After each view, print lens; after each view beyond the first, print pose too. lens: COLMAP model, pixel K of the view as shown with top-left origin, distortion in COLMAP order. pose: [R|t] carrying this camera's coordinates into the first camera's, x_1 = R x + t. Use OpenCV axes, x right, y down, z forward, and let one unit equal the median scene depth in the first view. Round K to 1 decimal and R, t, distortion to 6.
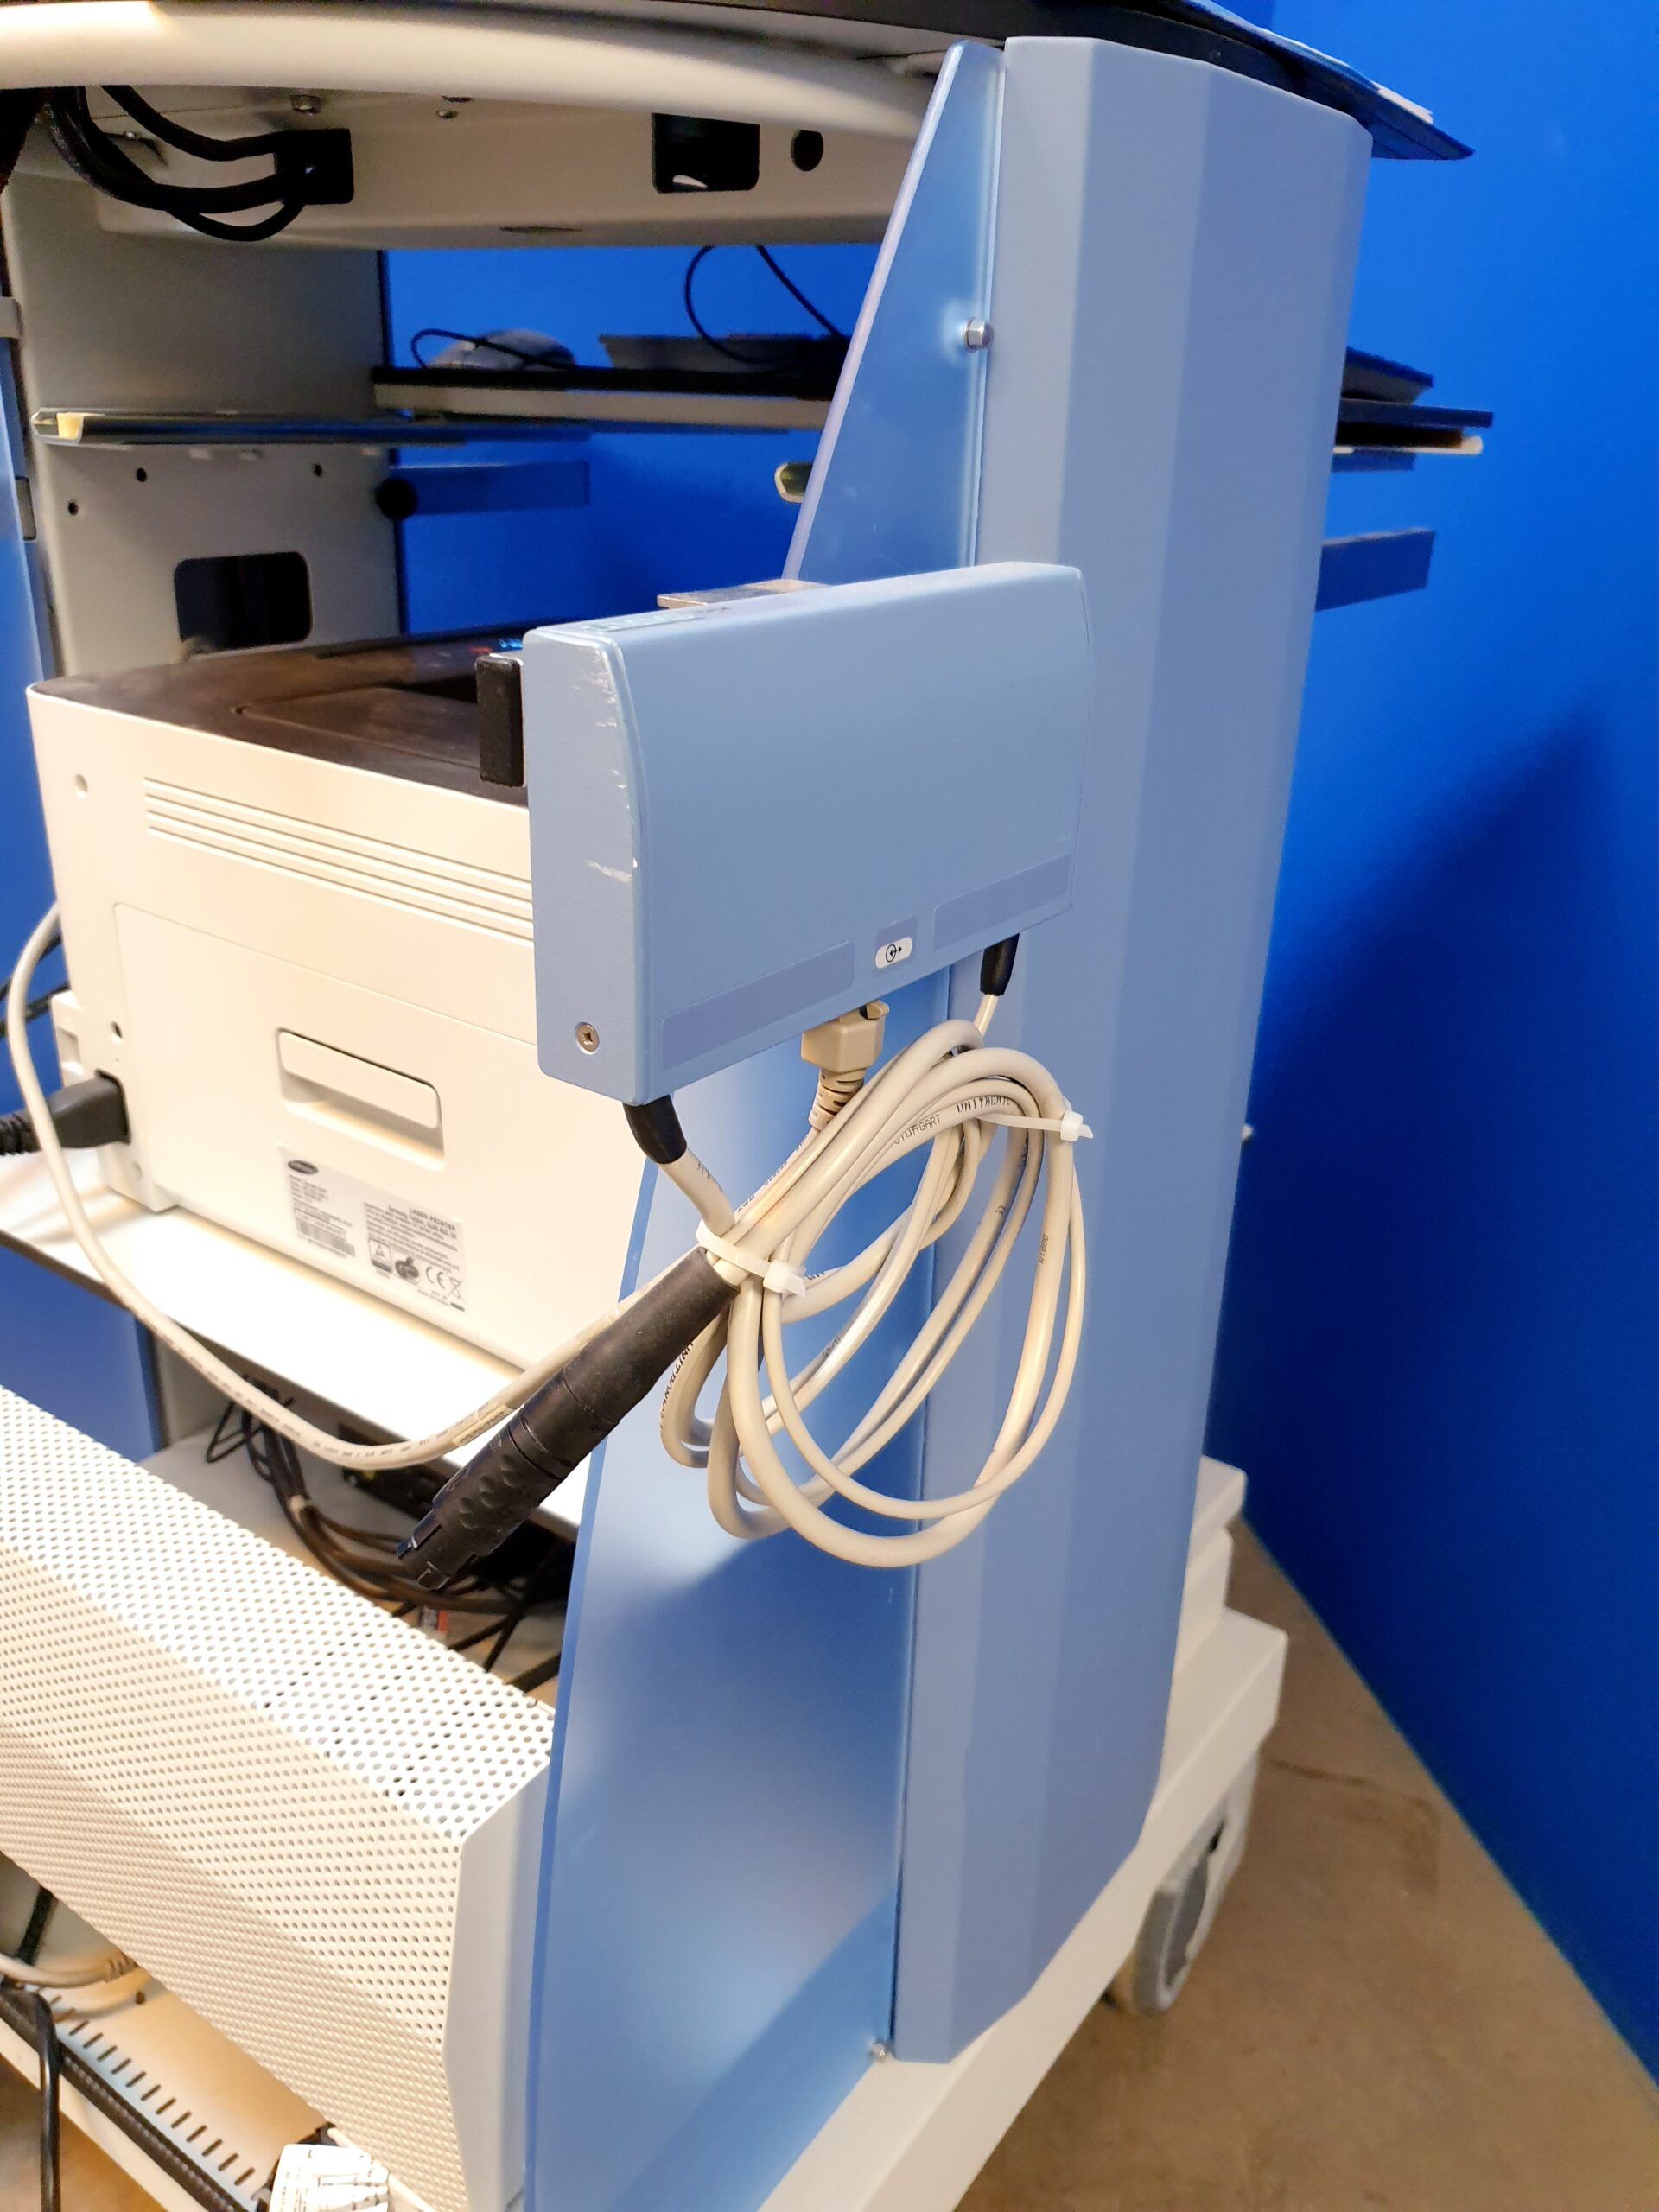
lens RADIAL K [[1851.2, 0, 829.5], [0, 1851.2, 1106.0], [0, 0, 1]] dist [0.031273, -0.057721]
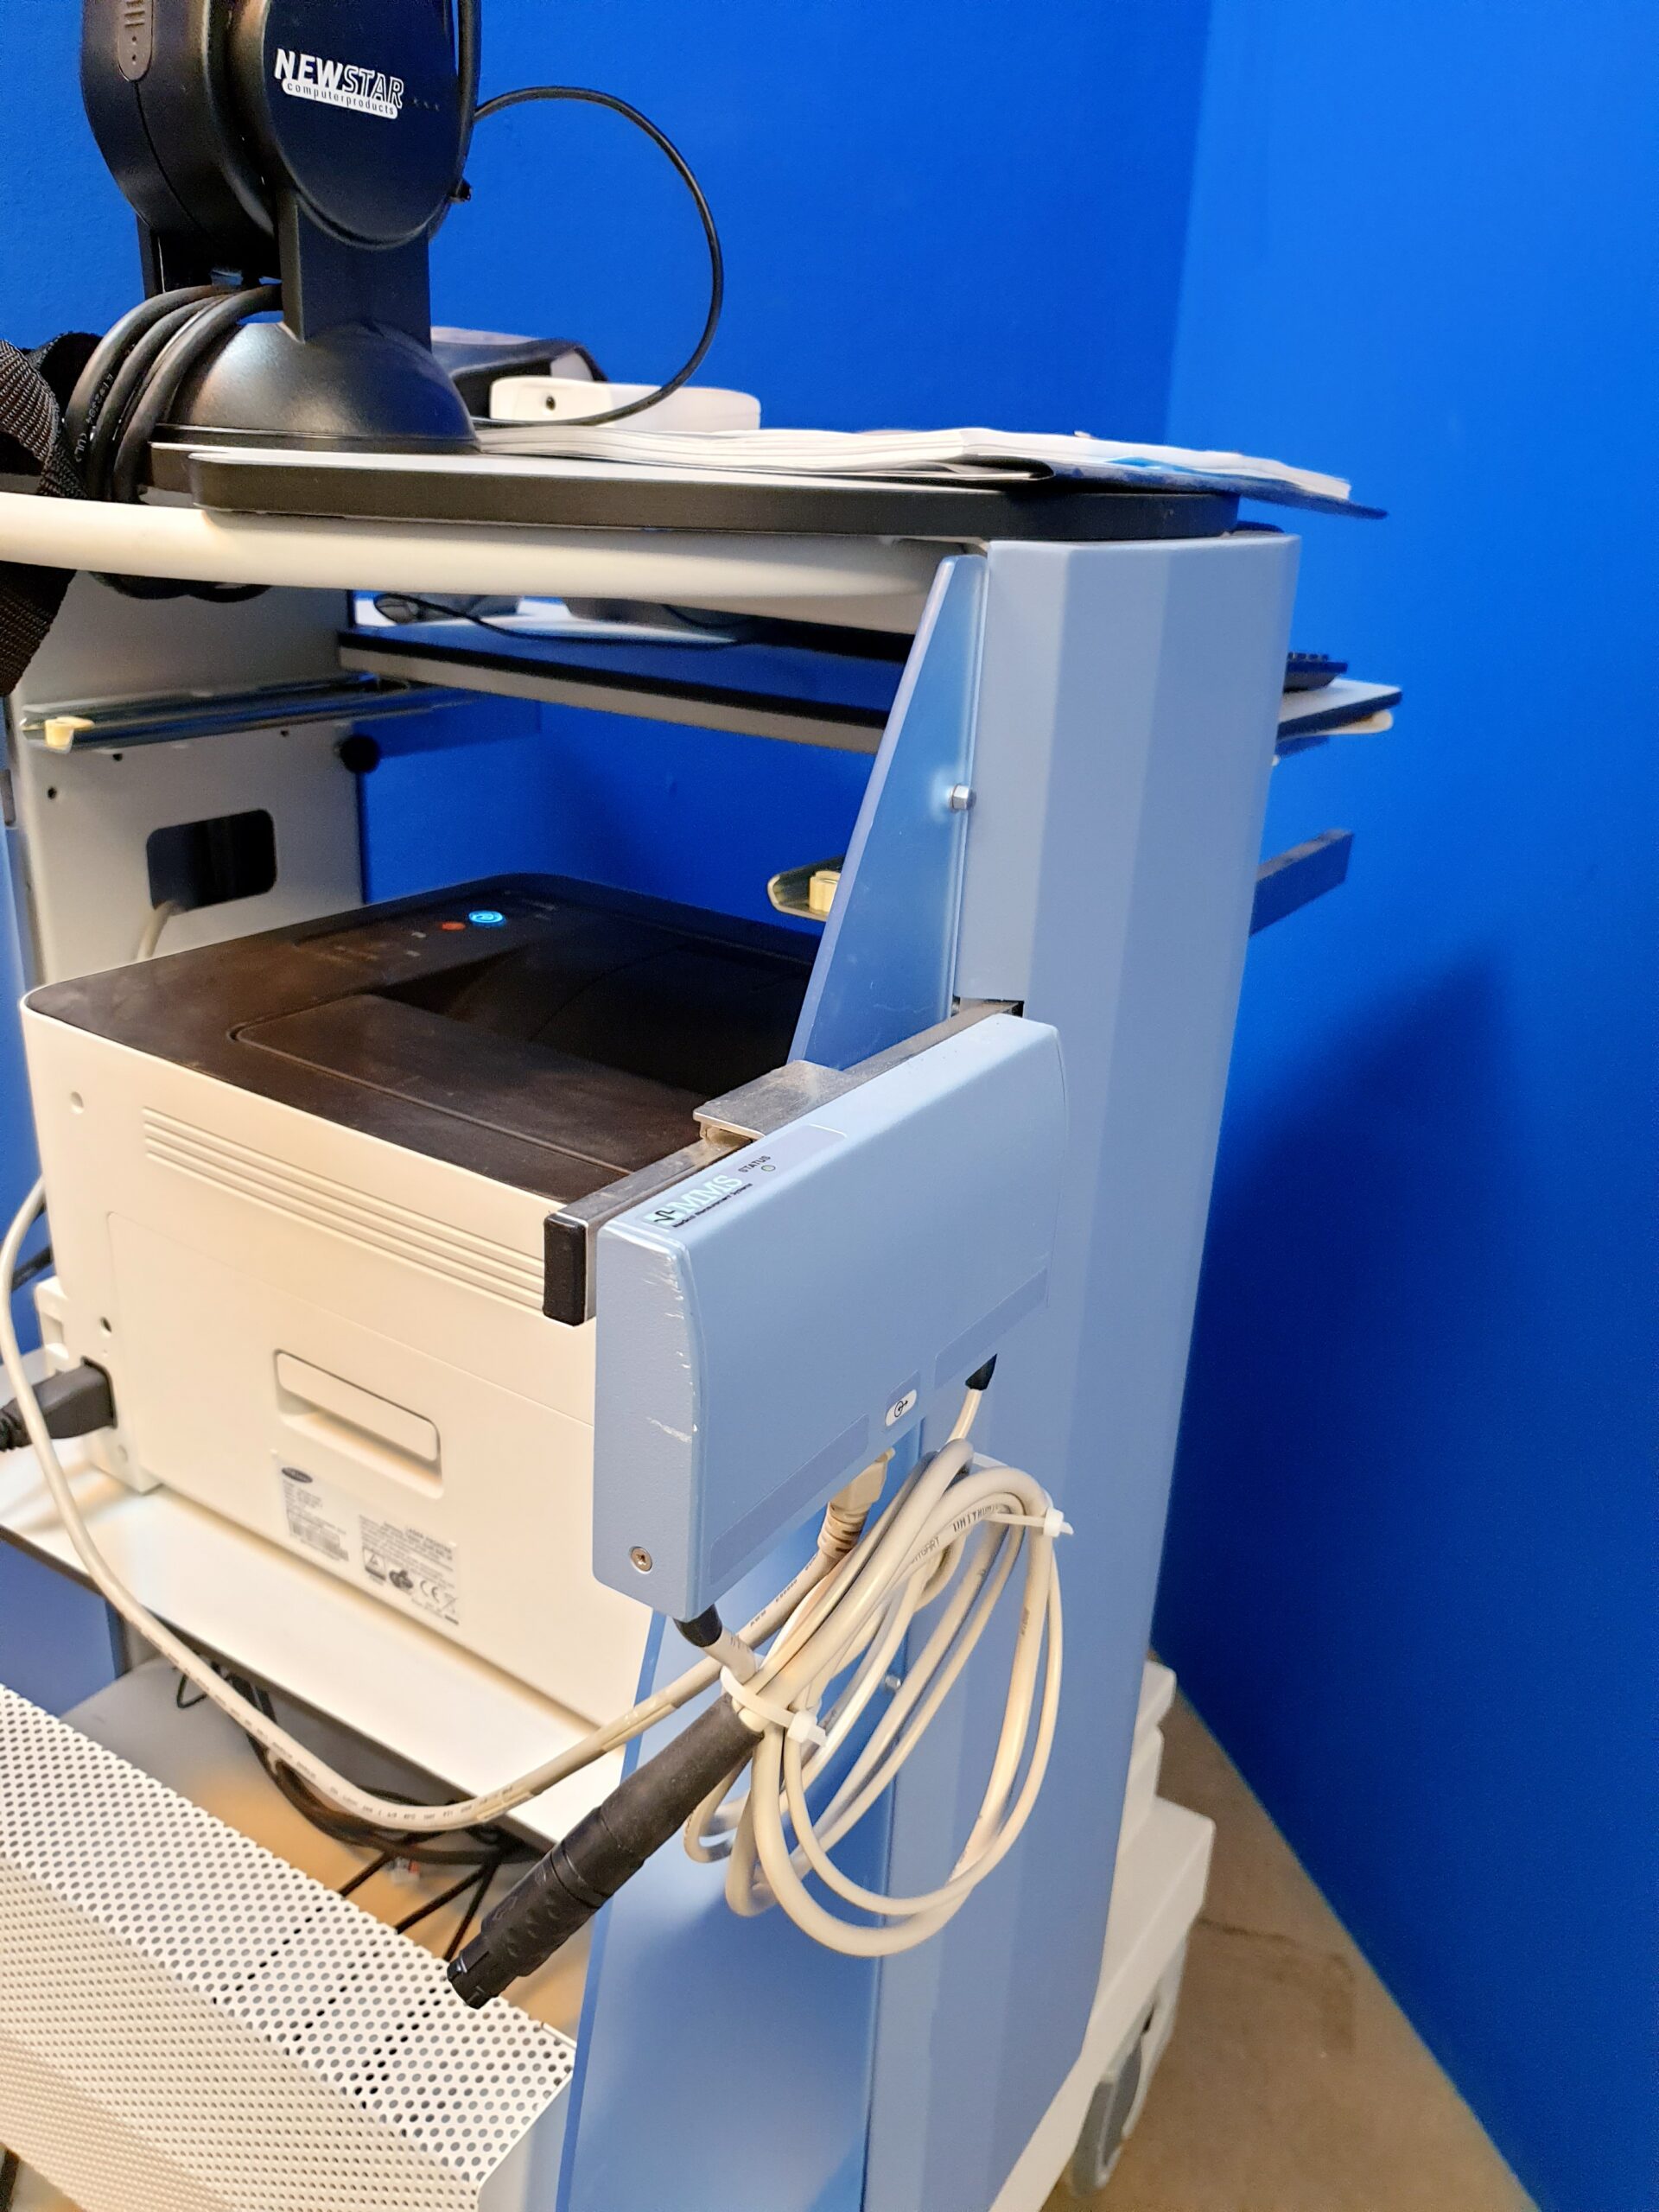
lens RADIAL K [[1851.2, 0, 829.5], [0, 1851.2, 1106.0], [0, 0, 1]] dist [0.031273, -0.057721]
pose [[0.998292, -0.003692, 0.058310, -0.045105], [0.004550, 0.999883, -0.014580, -0.156252], [-0.058250, 0.014821, 0.998192, -0.059735]]
